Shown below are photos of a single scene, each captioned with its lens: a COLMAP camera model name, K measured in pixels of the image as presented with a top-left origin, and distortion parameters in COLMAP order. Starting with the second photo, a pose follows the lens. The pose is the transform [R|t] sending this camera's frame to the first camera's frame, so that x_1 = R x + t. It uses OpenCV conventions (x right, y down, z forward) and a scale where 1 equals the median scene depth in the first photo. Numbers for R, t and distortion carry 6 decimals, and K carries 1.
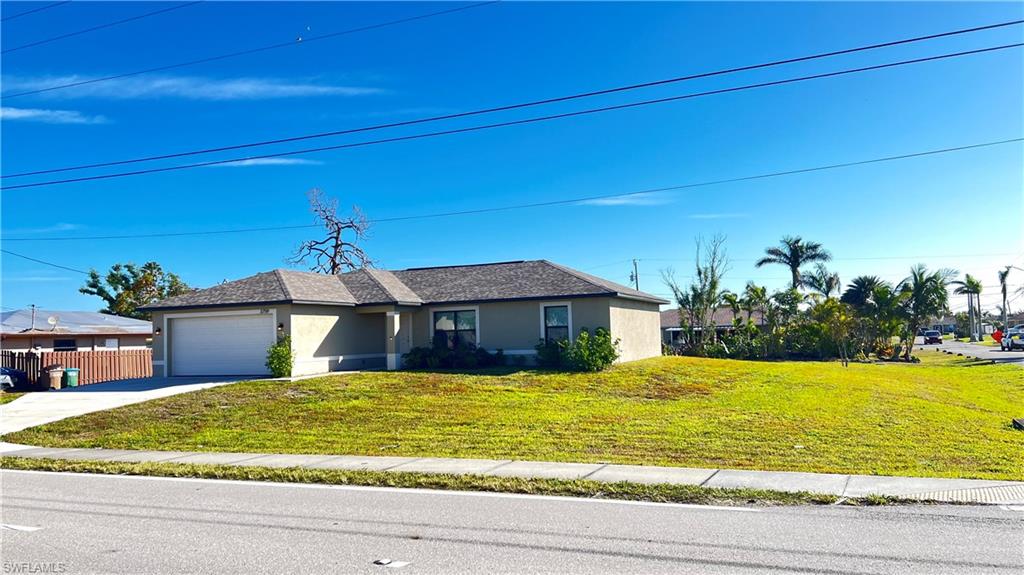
lens RADIAL K [[781.9, 0, 531.1], [0, 781.9, 291.9], [0, 0, 1]] dist [0.013378, 0.001117]
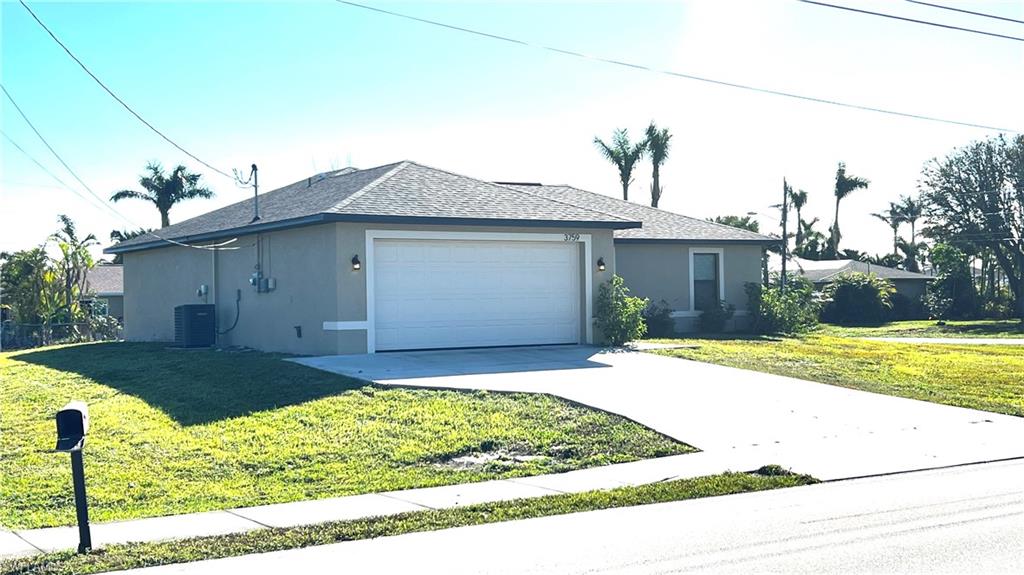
lens RADIAL K [[1279.2, 0, 512.0], [0, 1279.2, 287.5], [0, 0, 1]] dist [0.005247, 0.000744]
pose [[0.585966, 0.030614, 0.809757, -1.075134], [-0.051597, 0.998668, -0.000418, 0.060922], [-0.808691, -0.041536, 0.586765, 0.414915]]
